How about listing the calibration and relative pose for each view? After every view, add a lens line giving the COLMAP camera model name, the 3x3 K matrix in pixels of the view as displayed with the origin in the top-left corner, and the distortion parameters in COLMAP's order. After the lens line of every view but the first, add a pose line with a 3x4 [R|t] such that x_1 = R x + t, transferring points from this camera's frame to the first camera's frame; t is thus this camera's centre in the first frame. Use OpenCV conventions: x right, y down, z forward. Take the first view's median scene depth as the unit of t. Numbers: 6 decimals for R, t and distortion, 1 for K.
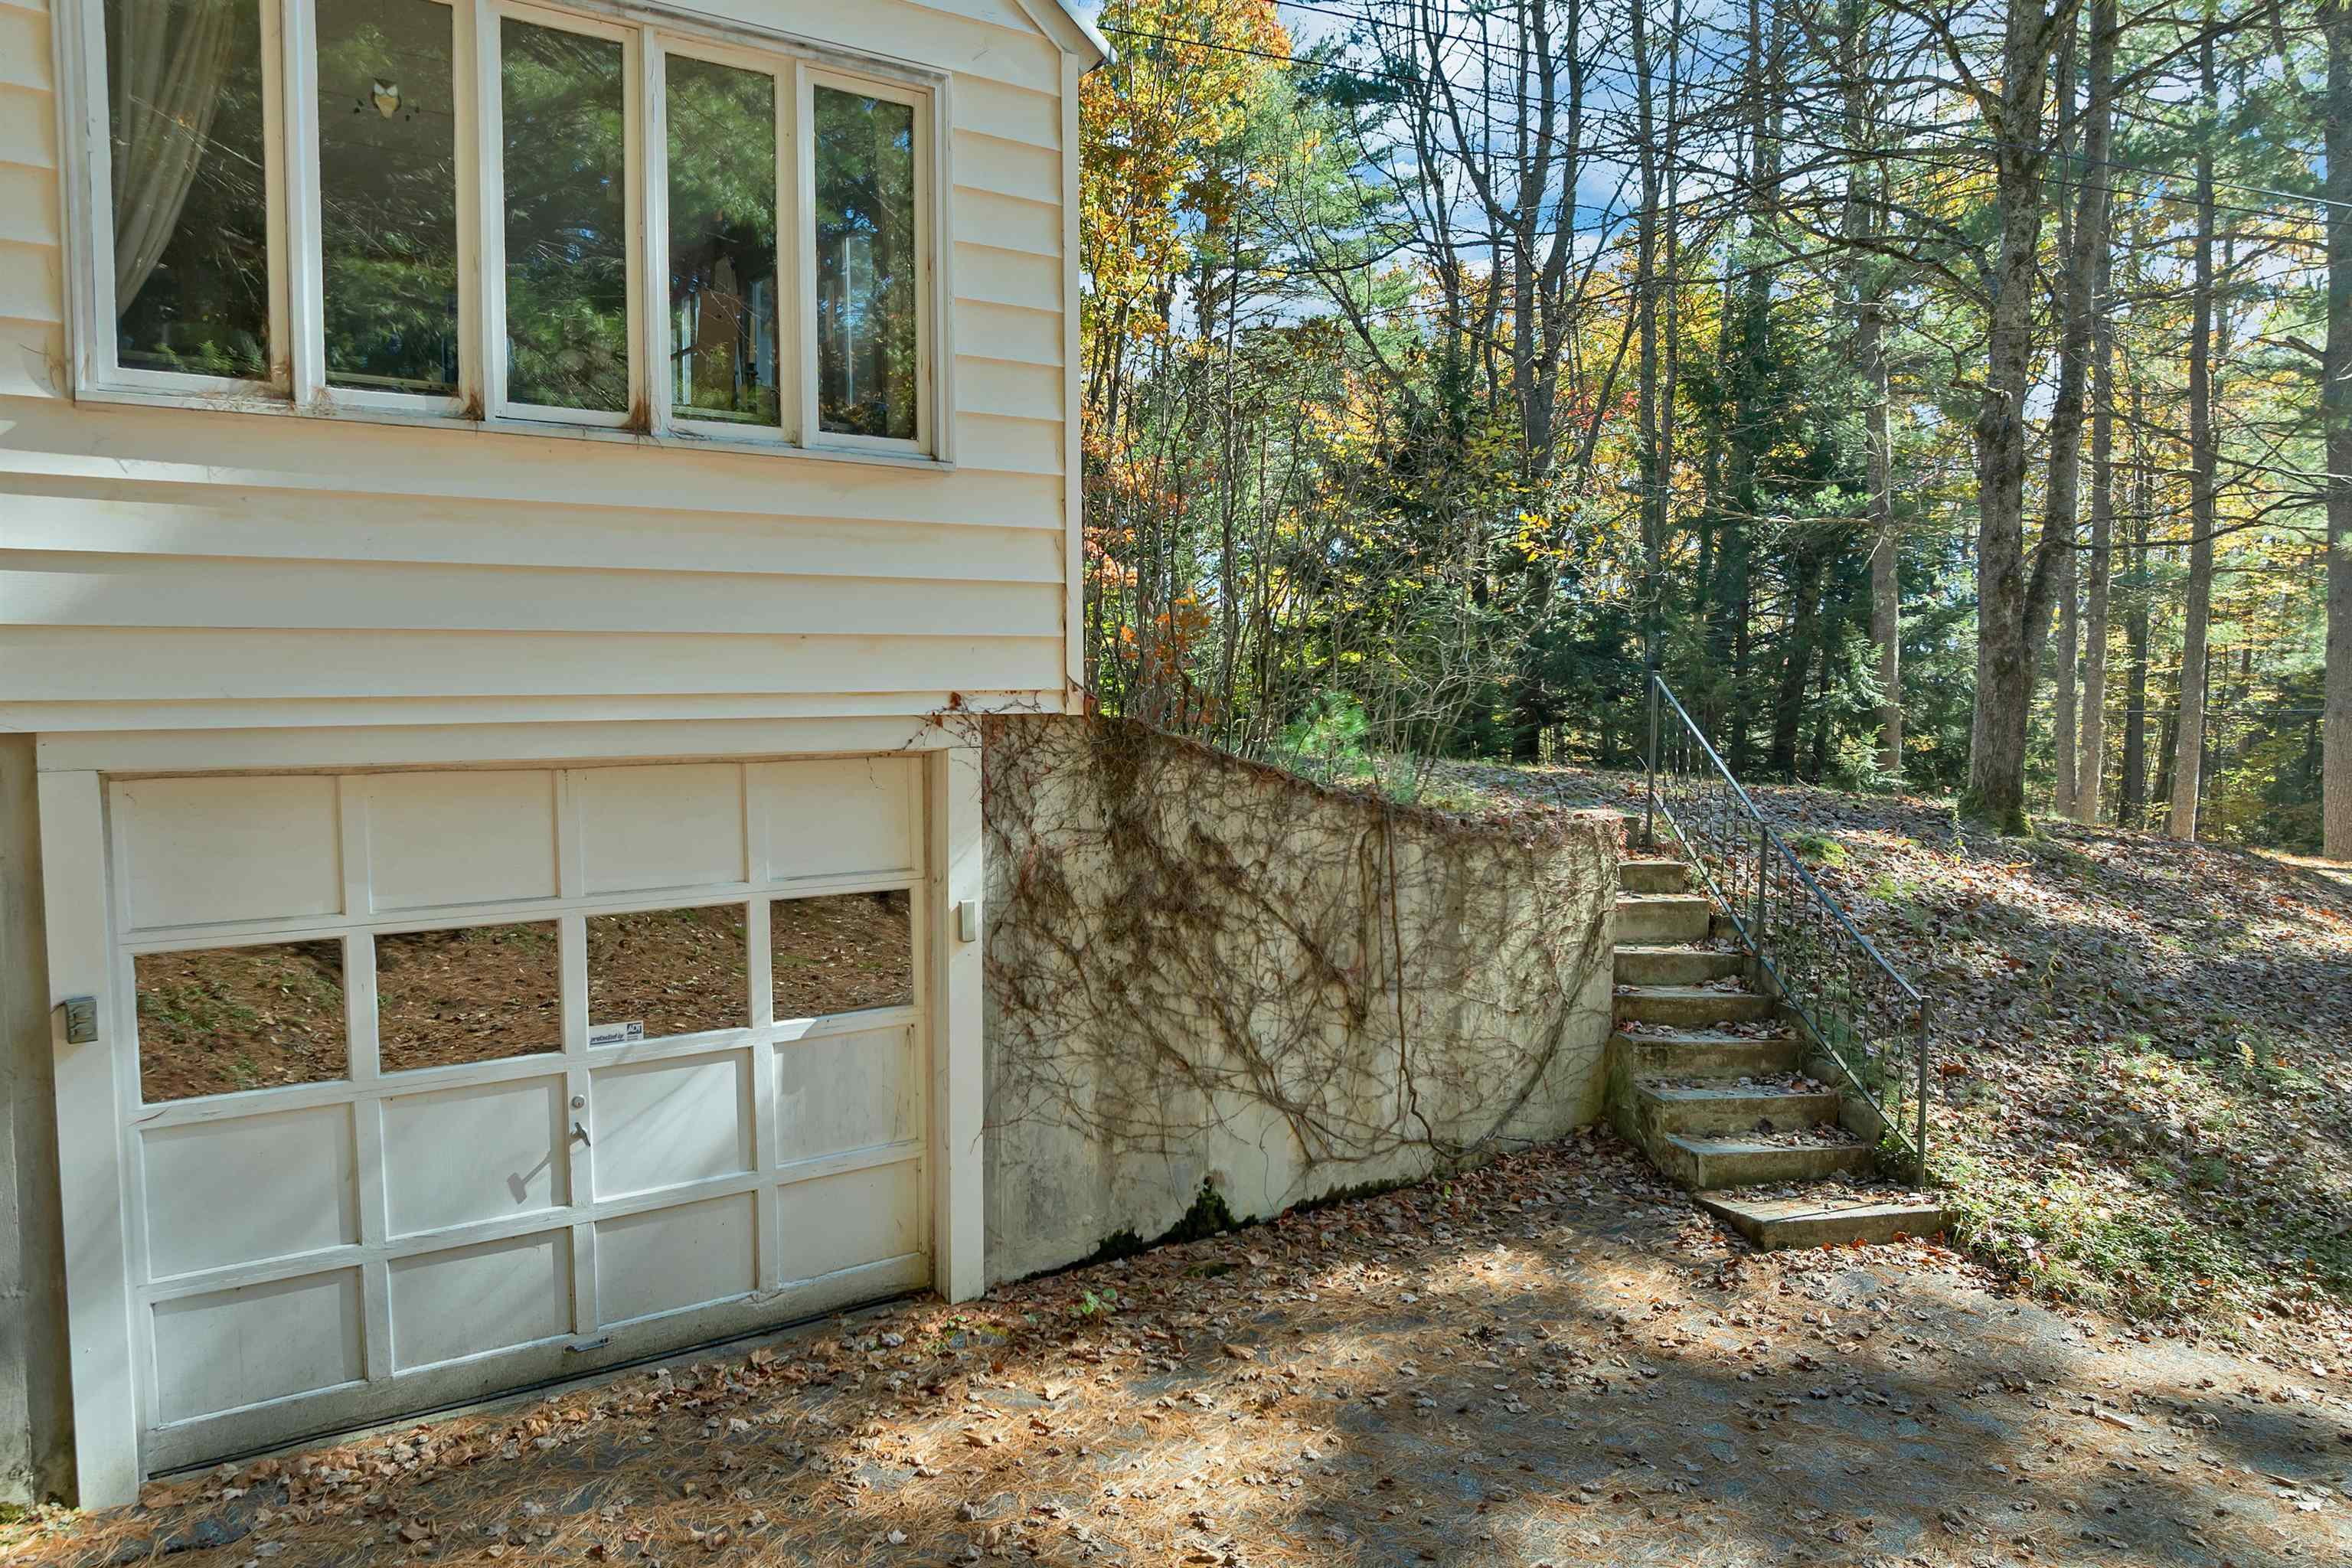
lens RADIAL K [[1712.4, 0, 1159.5], [0, 1712.4, 797.8], [0, 0, 1]] dist [-0.036960, -0.002463]
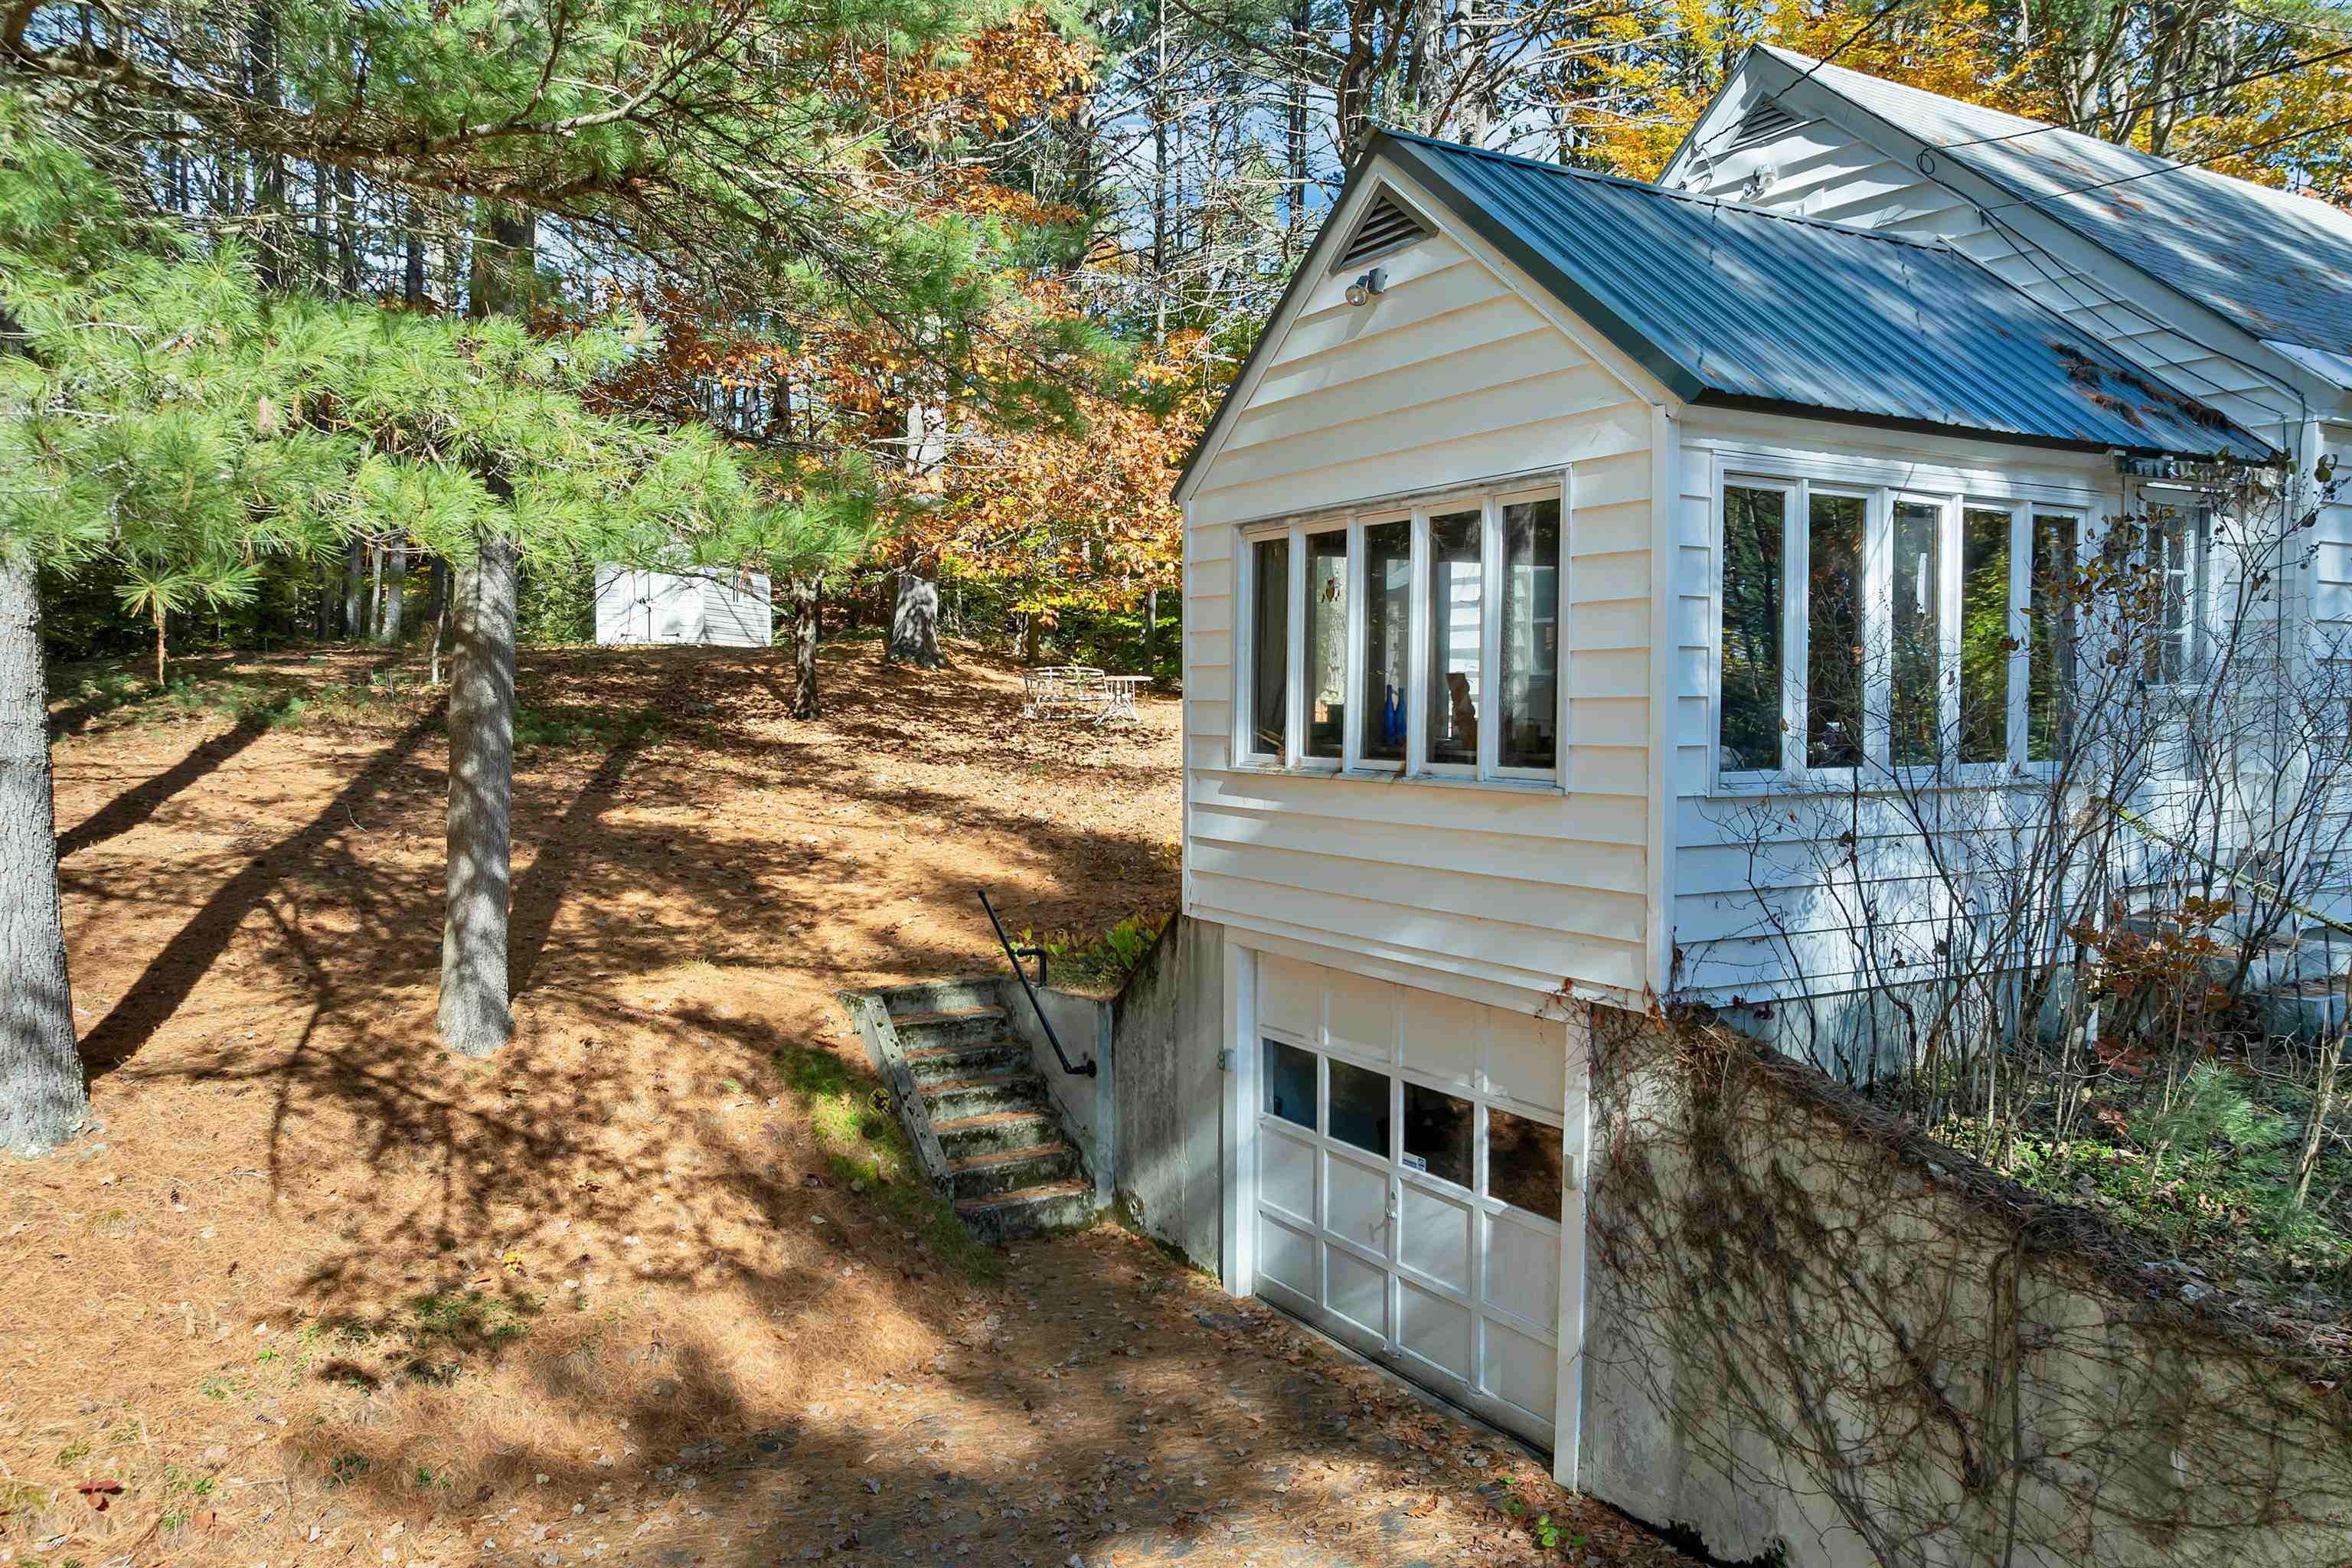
lens RADIAL K [[1712.4, 0, 1159.5], [0, 1712.4, 797.8], [0, 0, 1]] dist [-0.036960, -0.002463]
pose [[-0.154378, 0.060295, -0.986170, 1.013780], [-0.055663, 0.996020, 0.069611, -0.236506], [0.986443, 0.065639, -0.150407, 0.824711]]
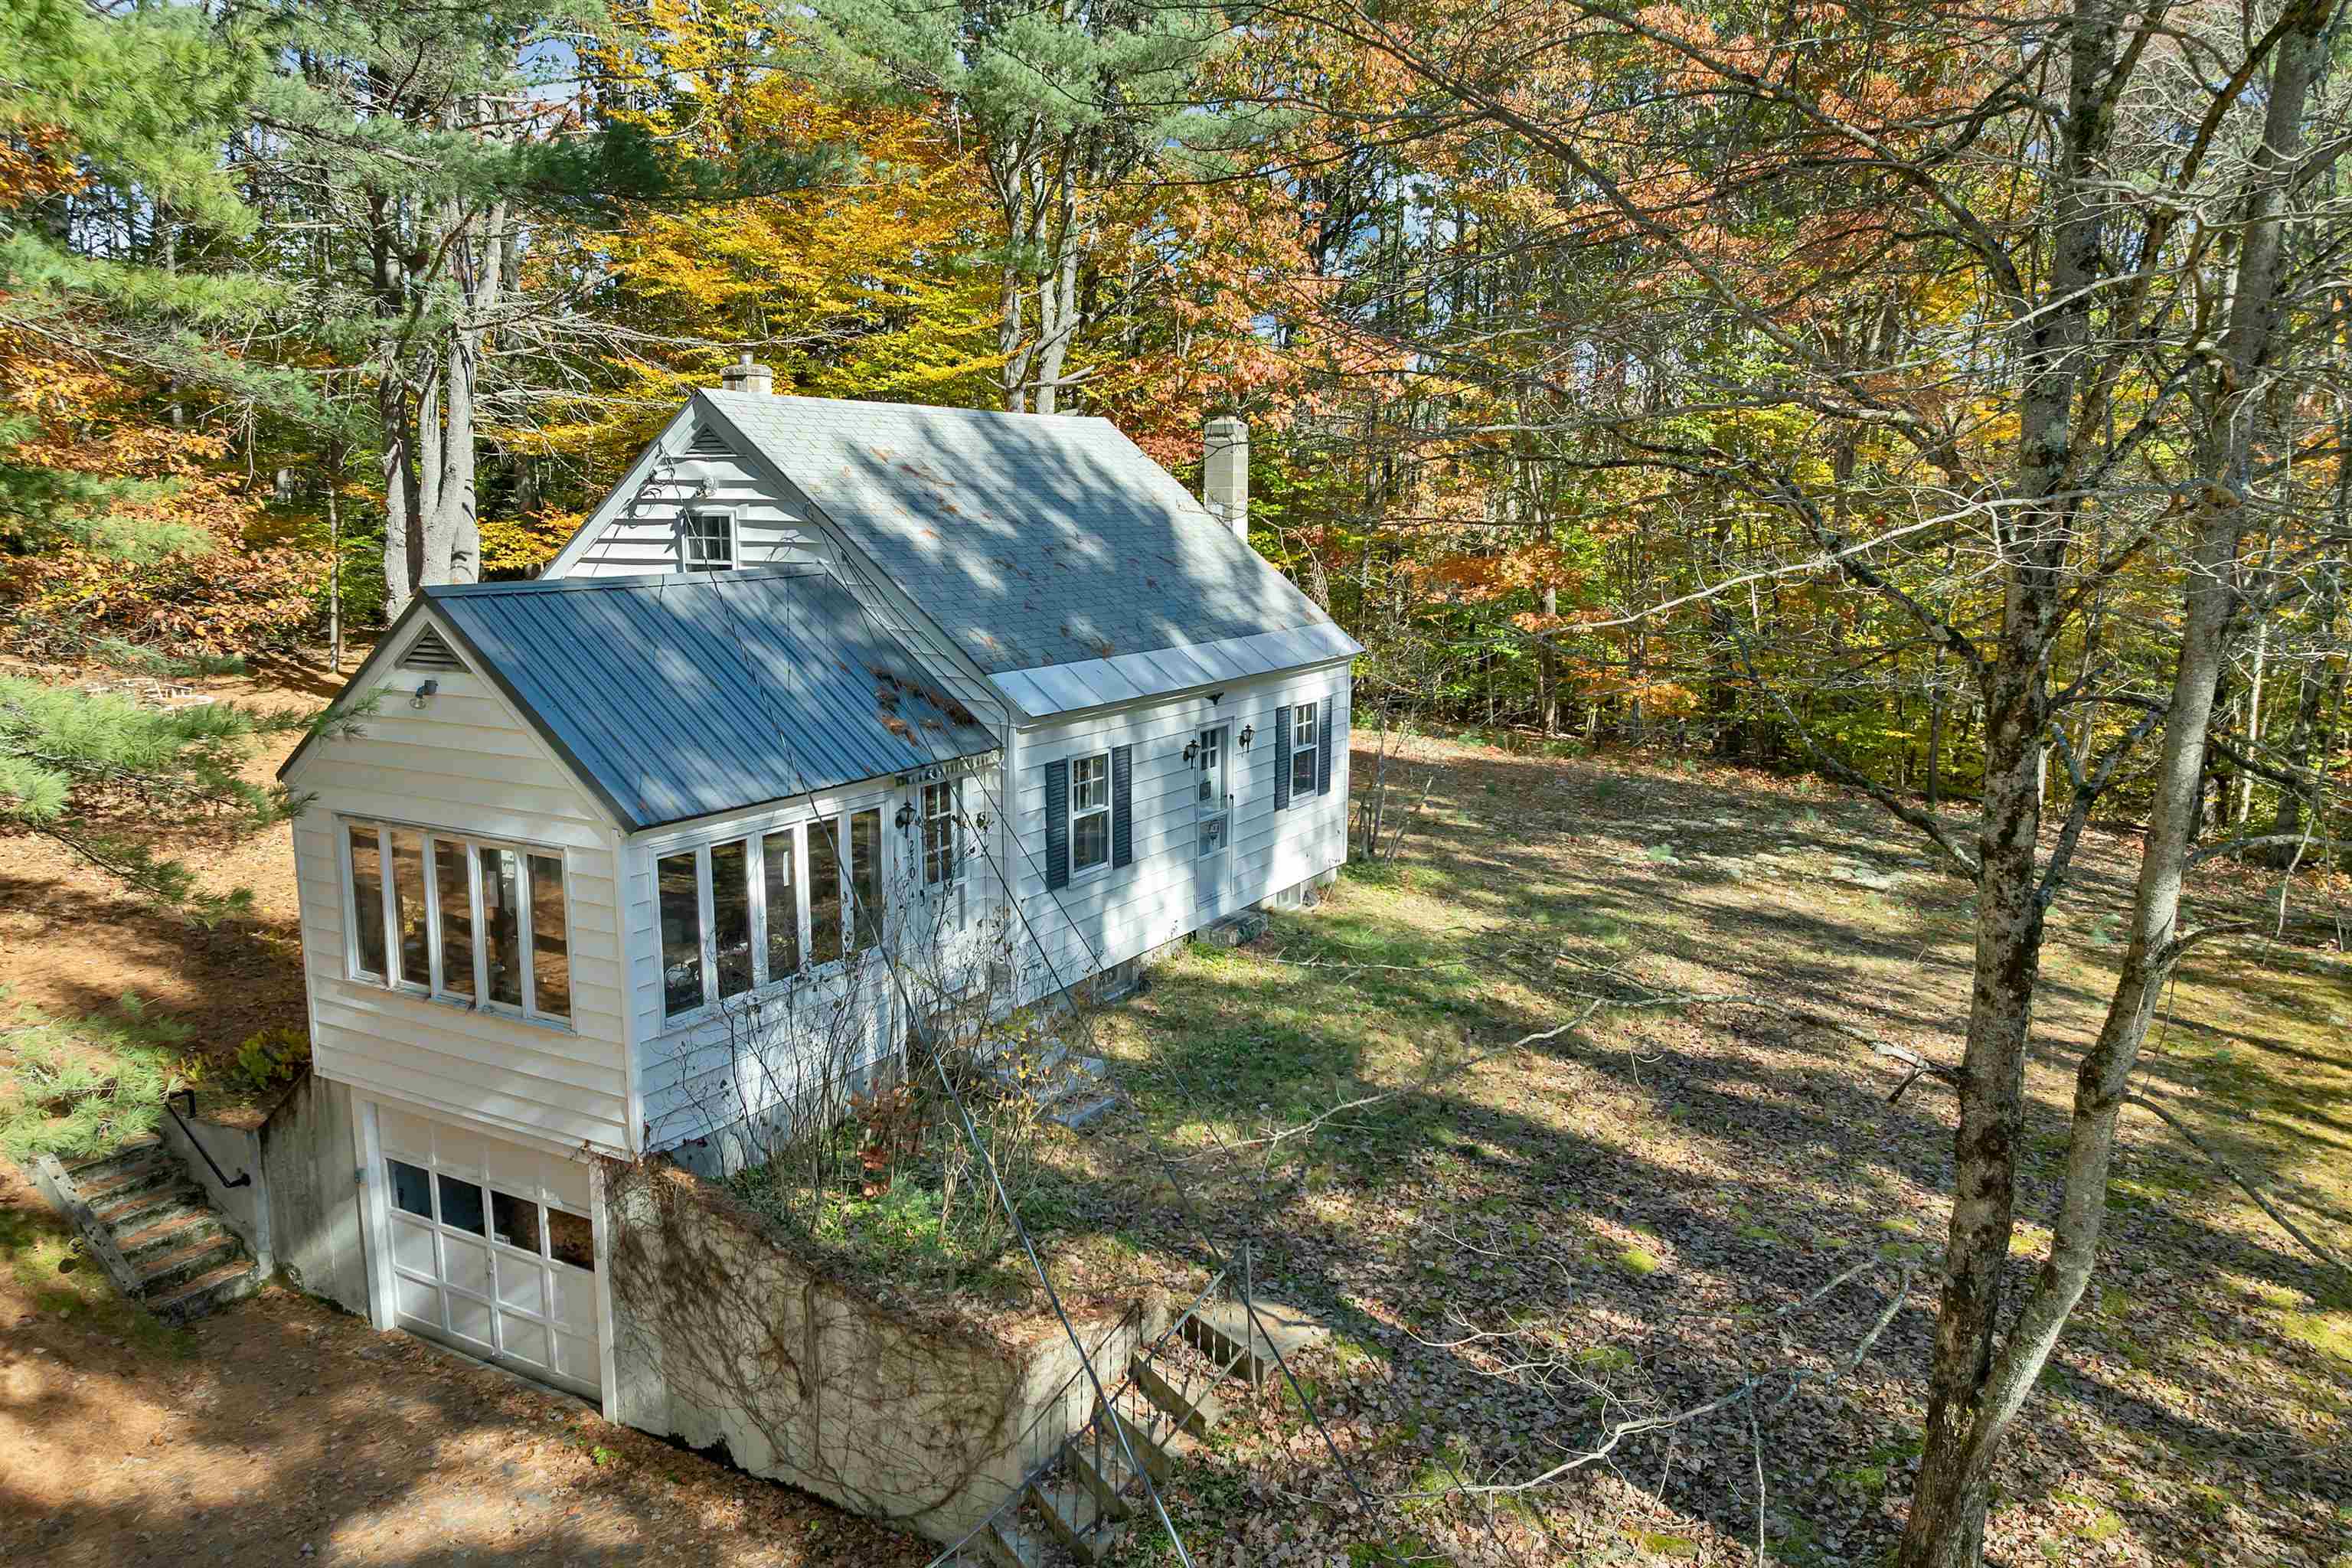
lens RADIAL K [[1712.4, 0, 1159.5], [0, 1712.4, 797.8], [0, 0, 1]] dist [-0.036960, -0.002463]
pose [[0.362605, 0.161553, -0.917833, 1.768234], [-0.052878, 0.986840, 0.152809, -0.745143], [0.930441, -0.006876, 0.366376, 0.829274]]
